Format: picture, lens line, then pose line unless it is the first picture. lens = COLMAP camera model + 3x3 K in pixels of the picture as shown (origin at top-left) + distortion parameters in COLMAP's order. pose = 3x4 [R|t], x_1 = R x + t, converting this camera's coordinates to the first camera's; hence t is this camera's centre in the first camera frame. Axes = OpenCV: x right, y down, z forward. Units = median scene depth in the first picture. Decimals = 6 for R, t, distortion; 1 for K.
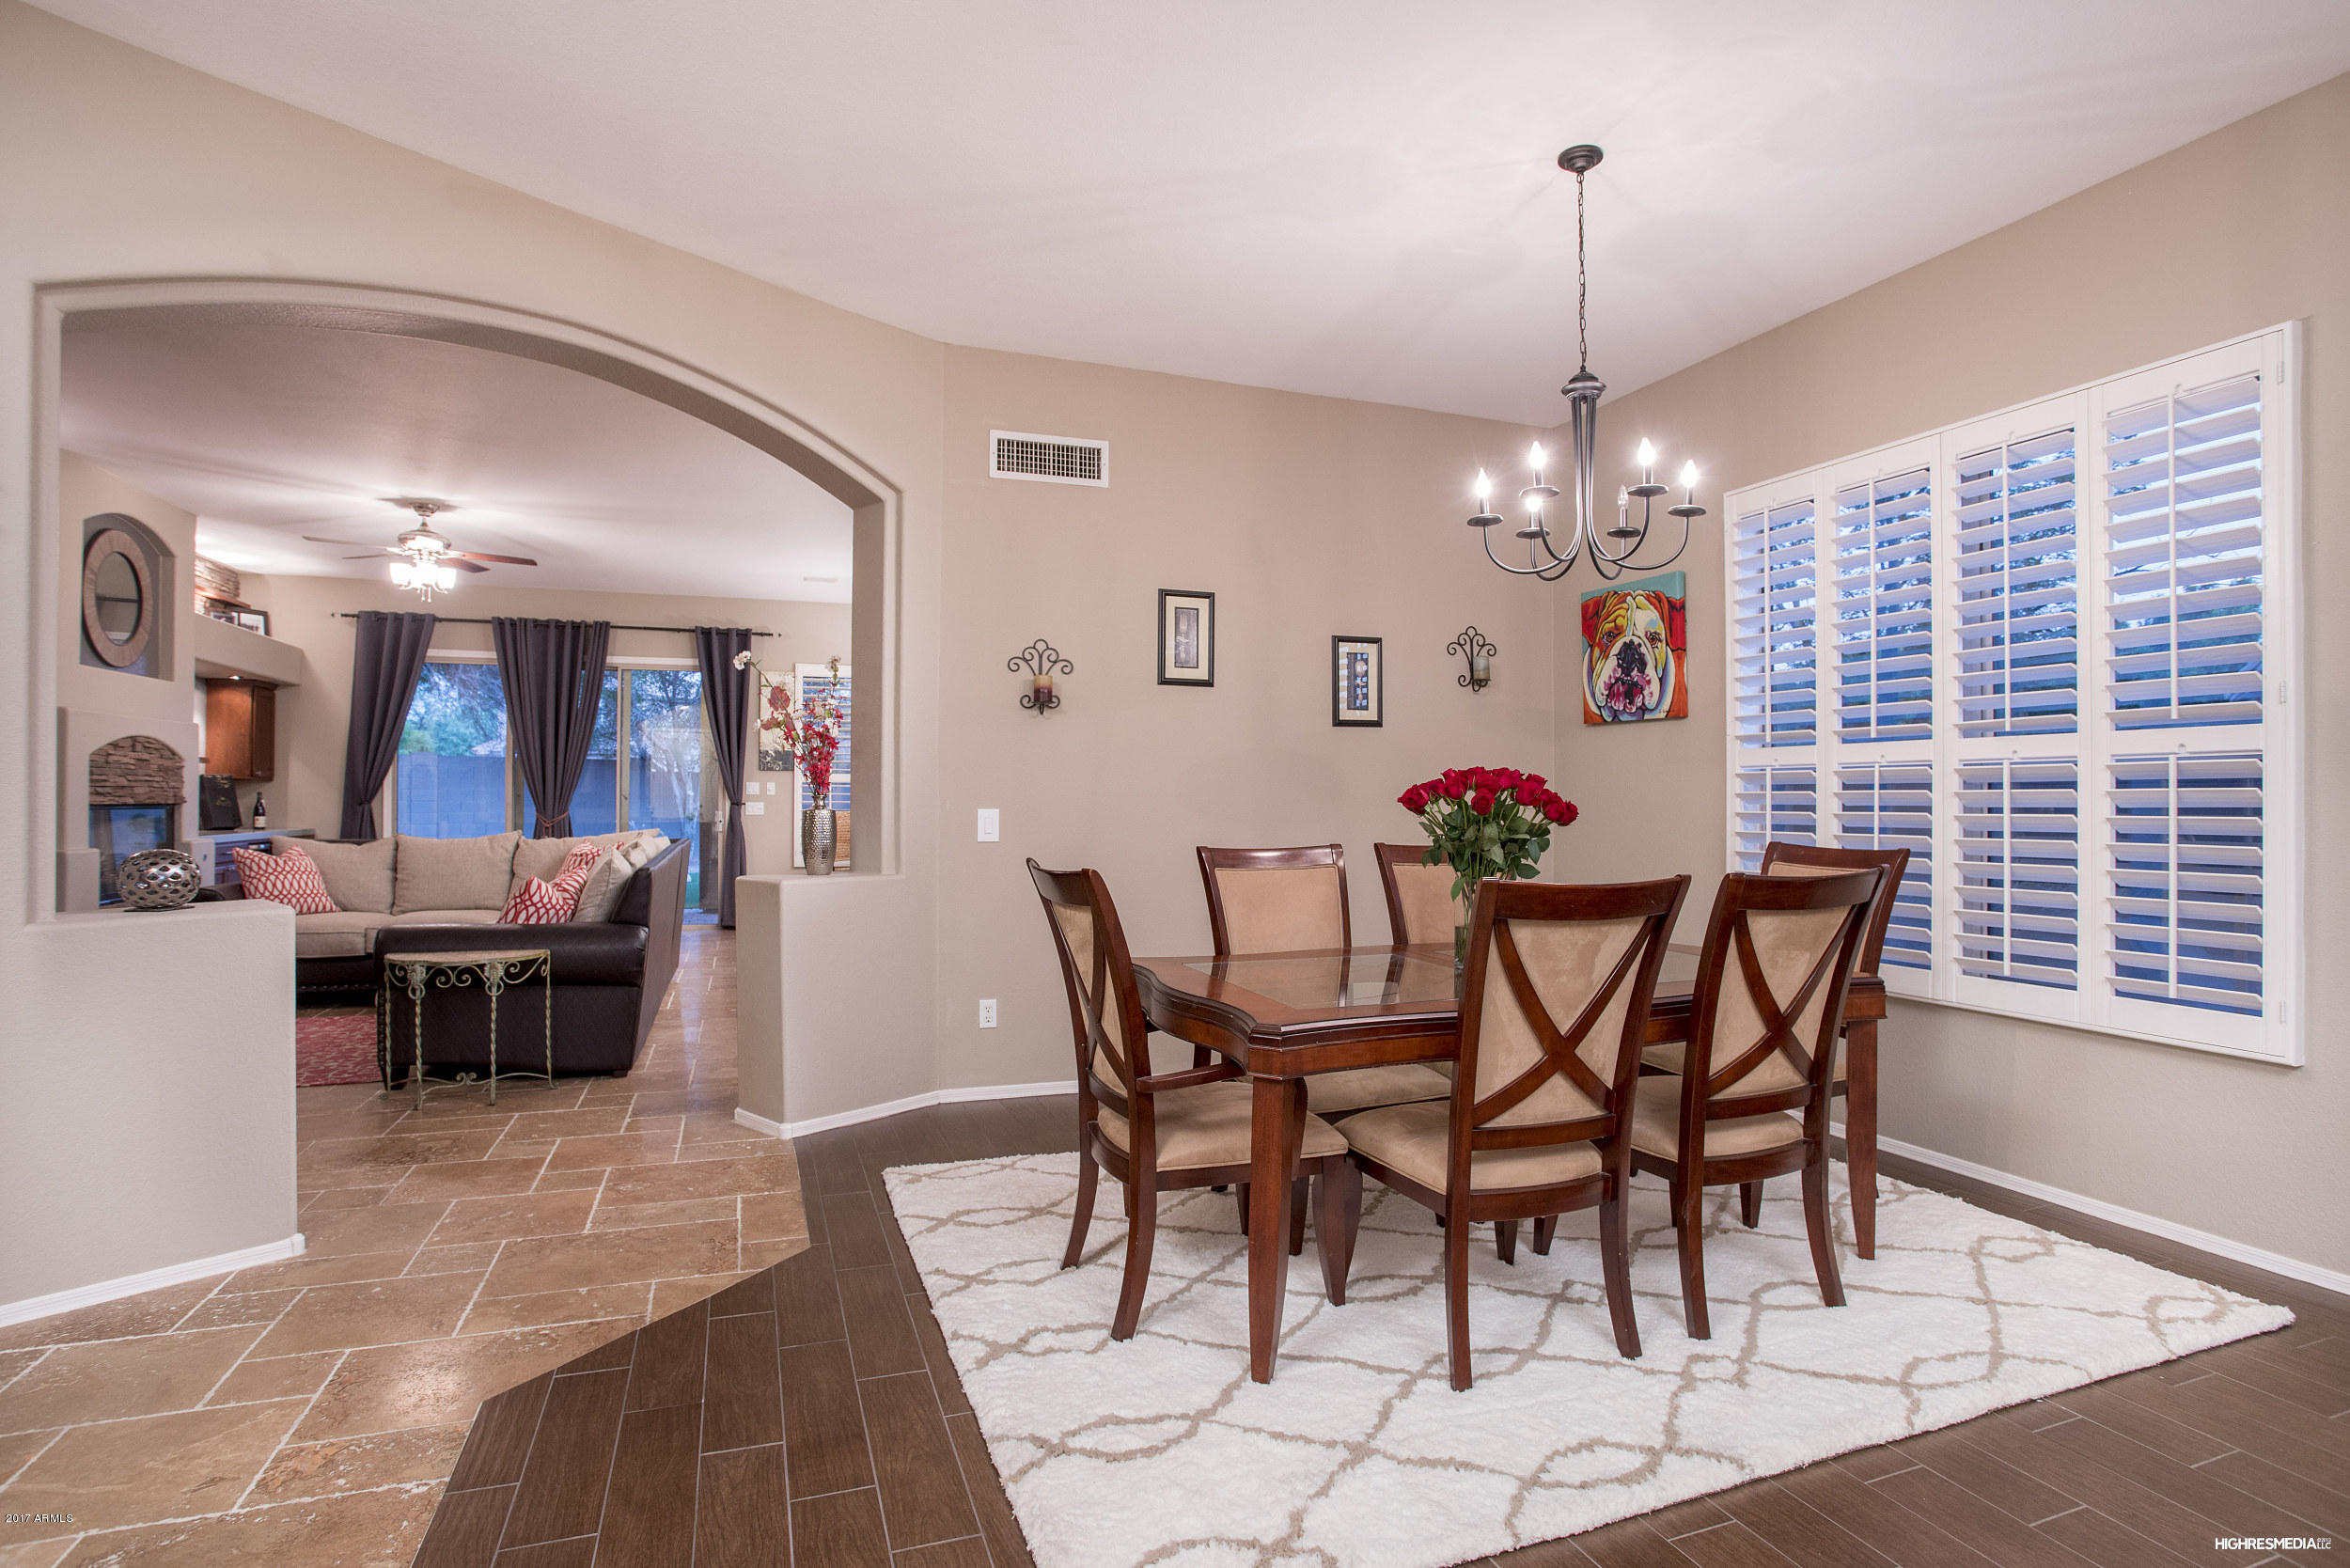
lens RADIAL K [[1139.1, 0, 1163.9], [0, 1139.1, 793.8], [0, 0, 1]] dist [-0.068508, 0.026895]
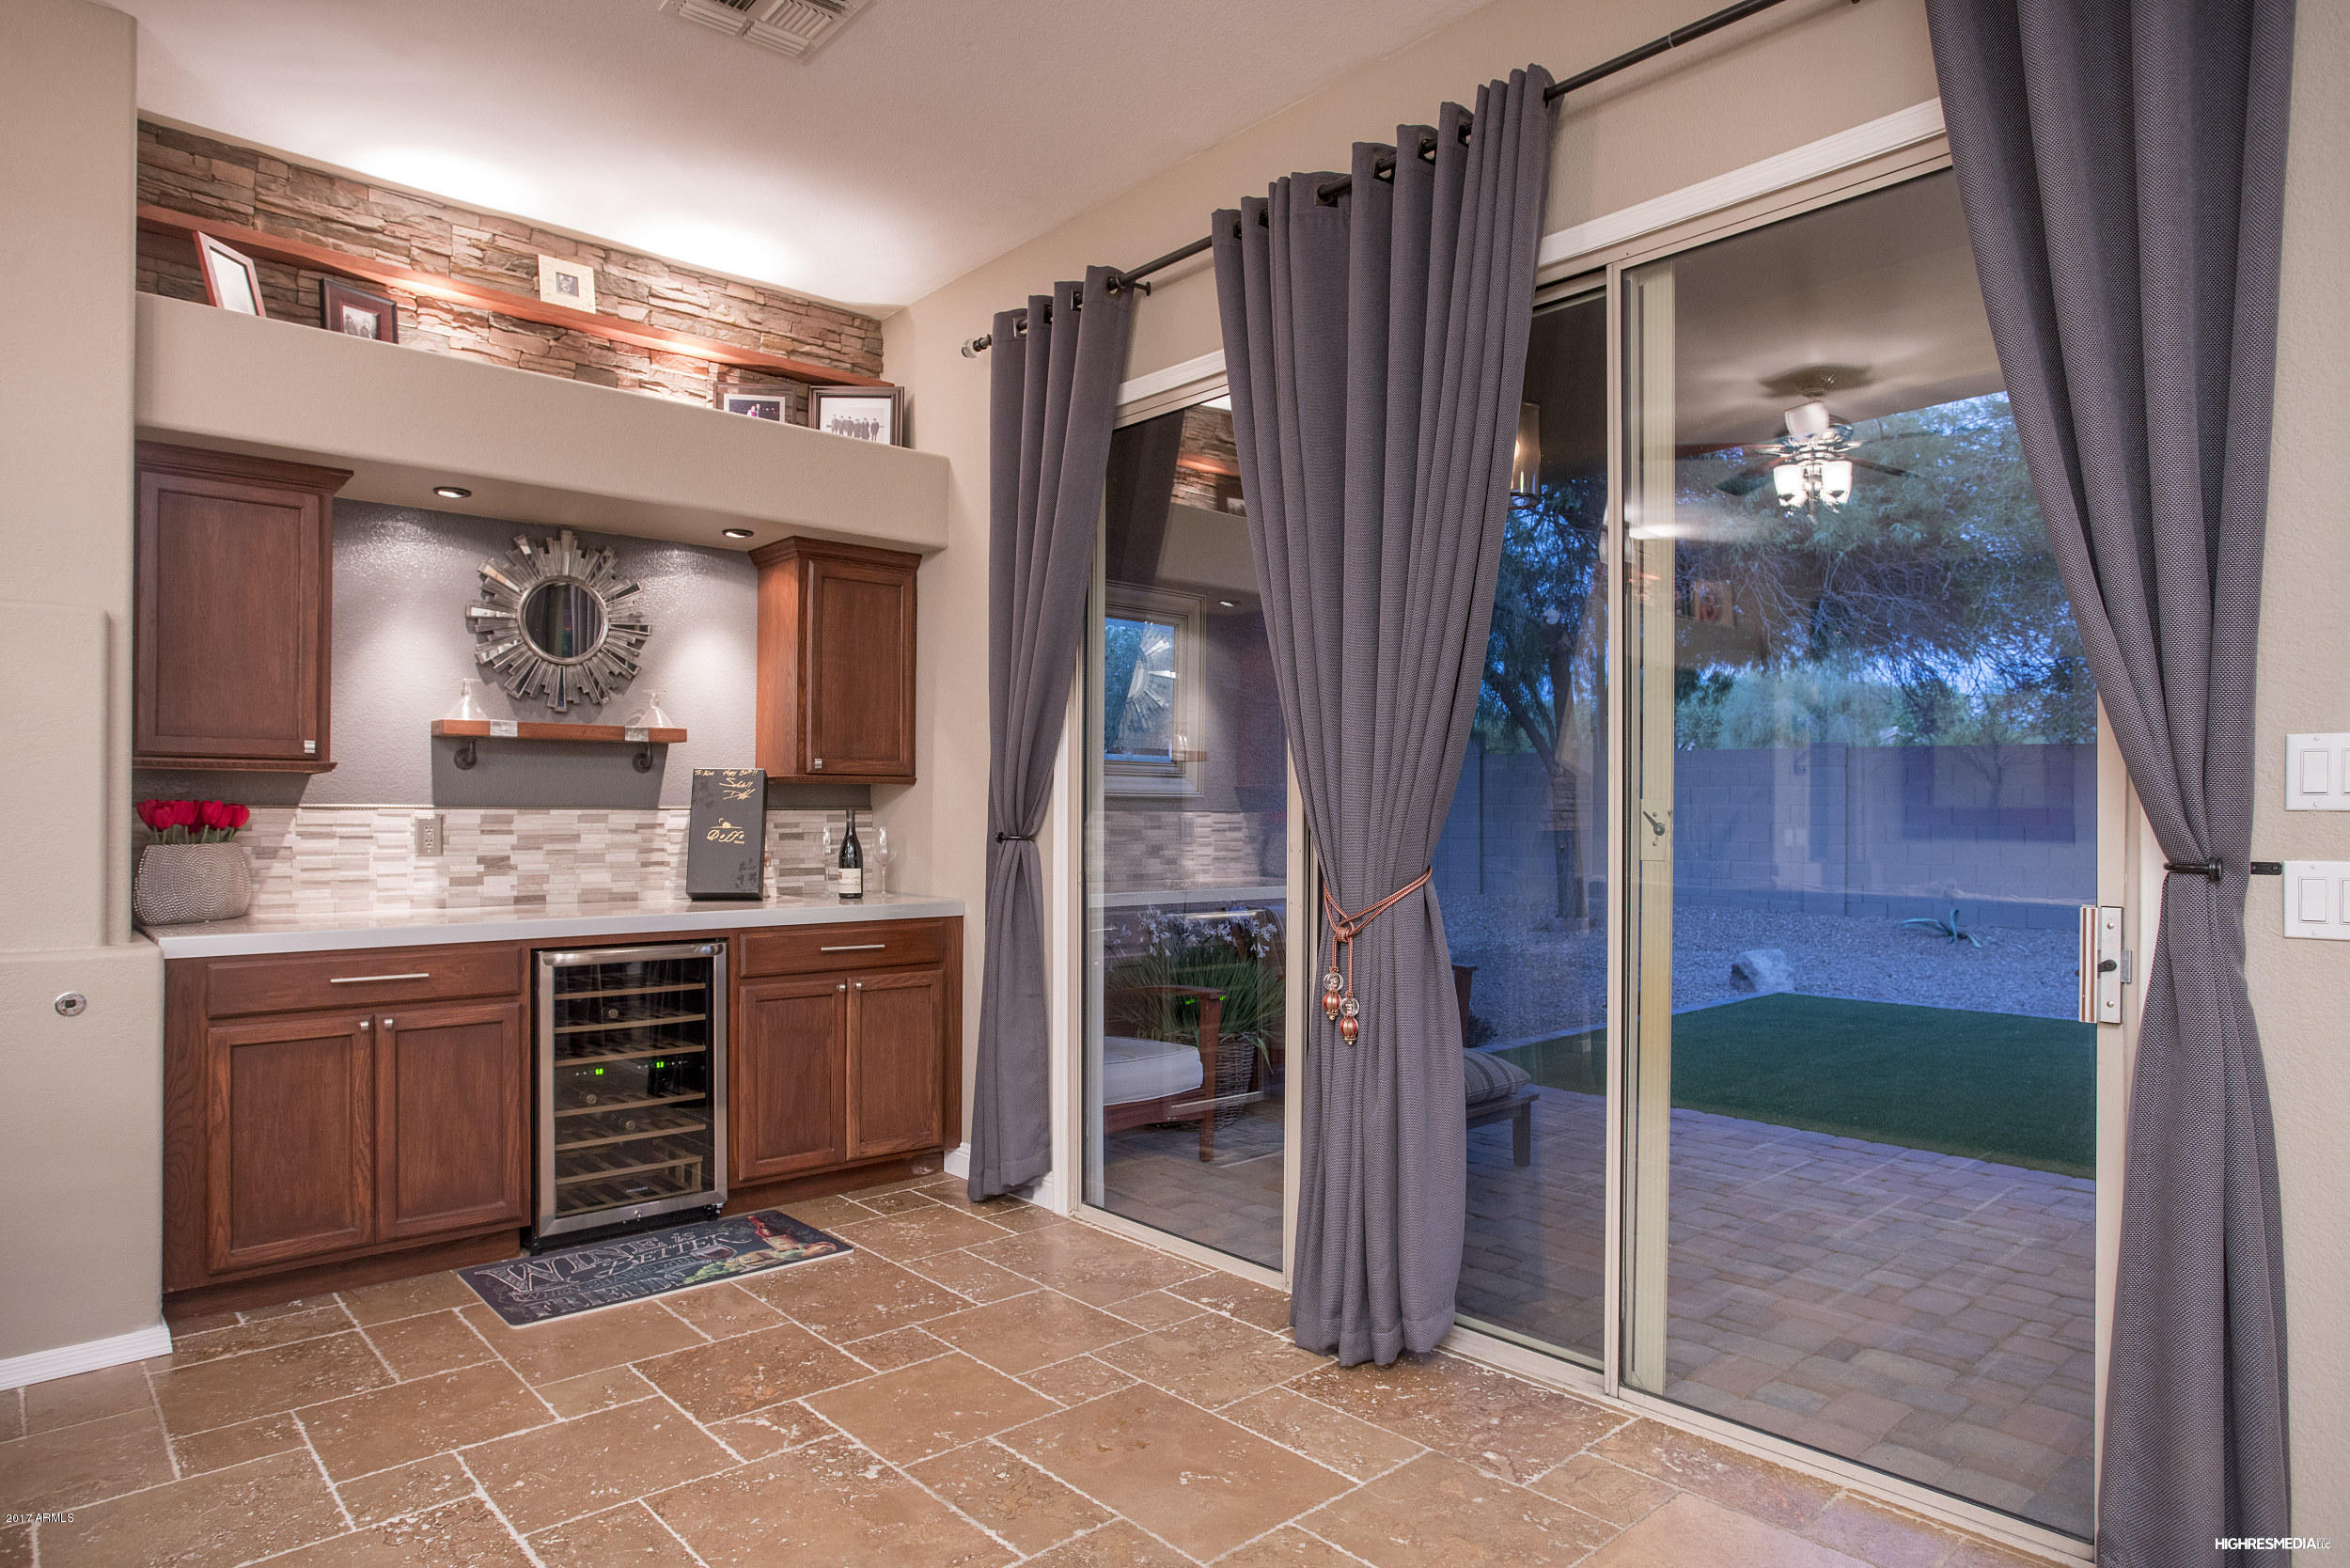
lens RADIAL K [[1354.7, 0, 1175.0], [0, 1354.7, 784.0], [0, 0, 1]] dist [0.001422, 0.003500]
pose [[0.350462, -0.022732, -0.936301, -0.291306], [0.004074, 0.999733, -0.022747, 0.000821], [0.936568, 0.004157, 0.350461, 0.926579]]
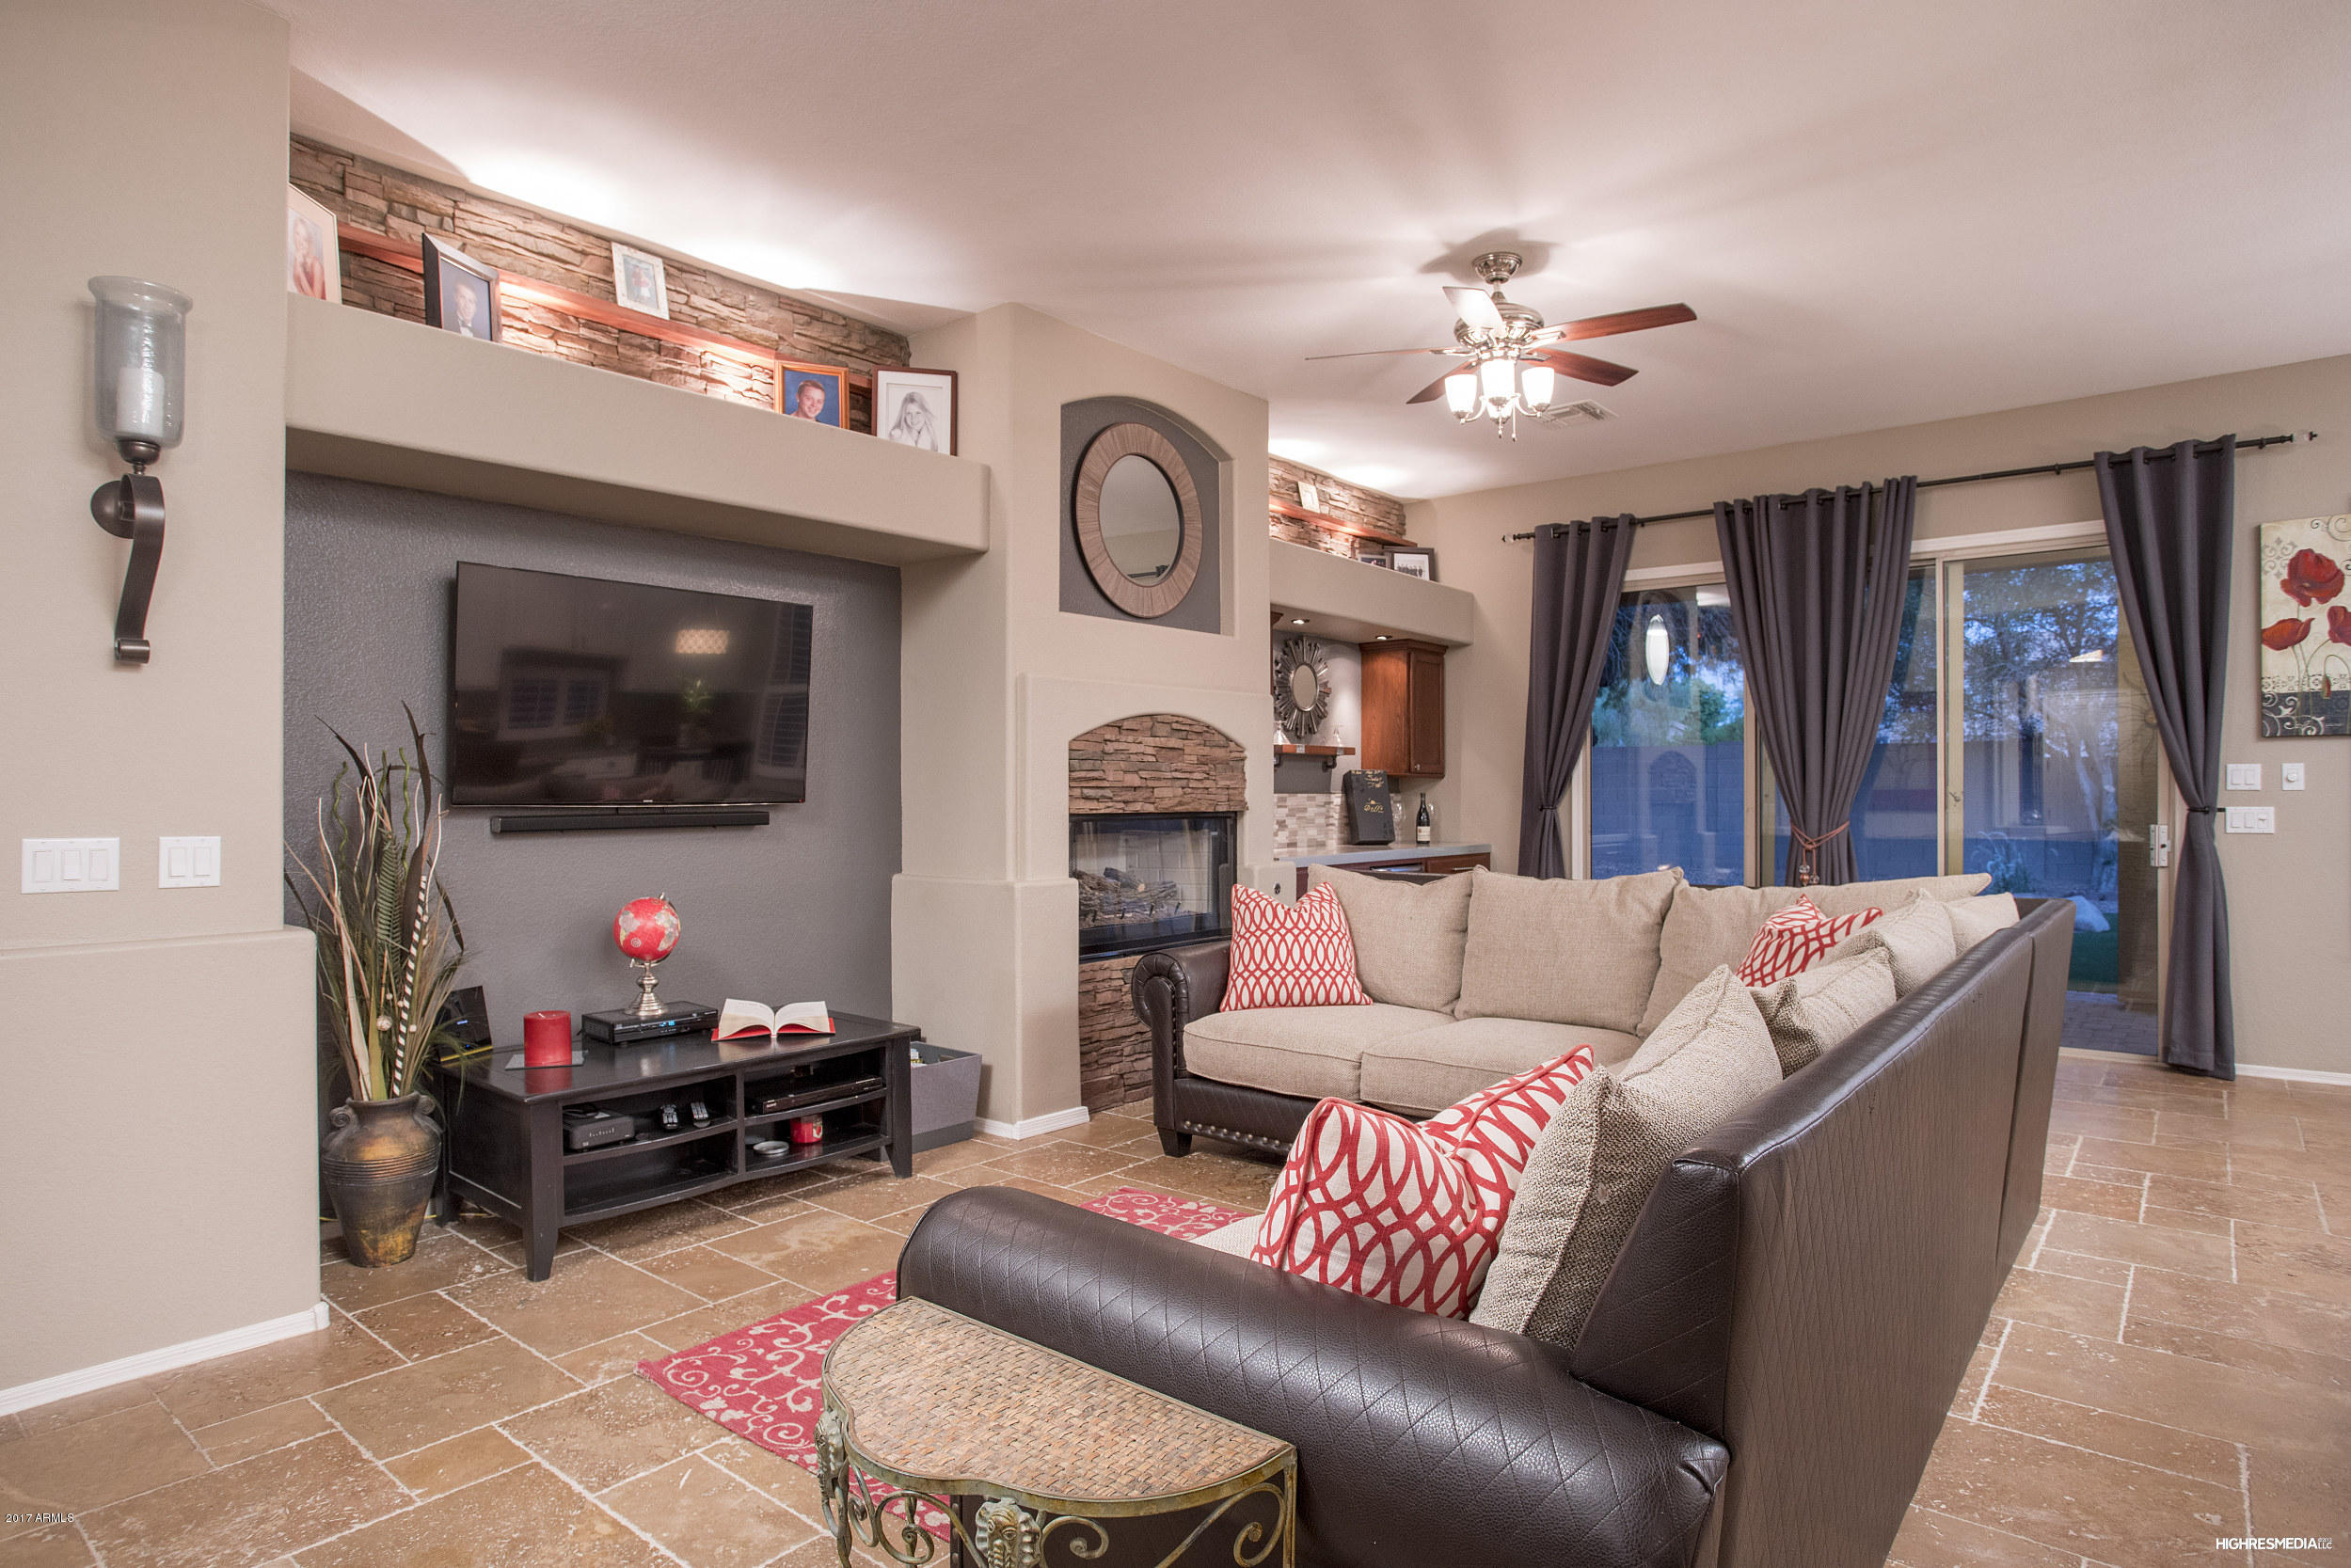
lens RADIAL K [[1284.3, 0, 1175.5], [0, 1284.3, 784.0], [0, 0, 1]] dist [-0.070035, 0.048098]
pose [[0.502750, -0.013185, -0.864331, -0.164732], [0.008188, 0.999911, -0.010490, 0.000030], [0.864393, -0.001803, 0.502814, 0.423624]]
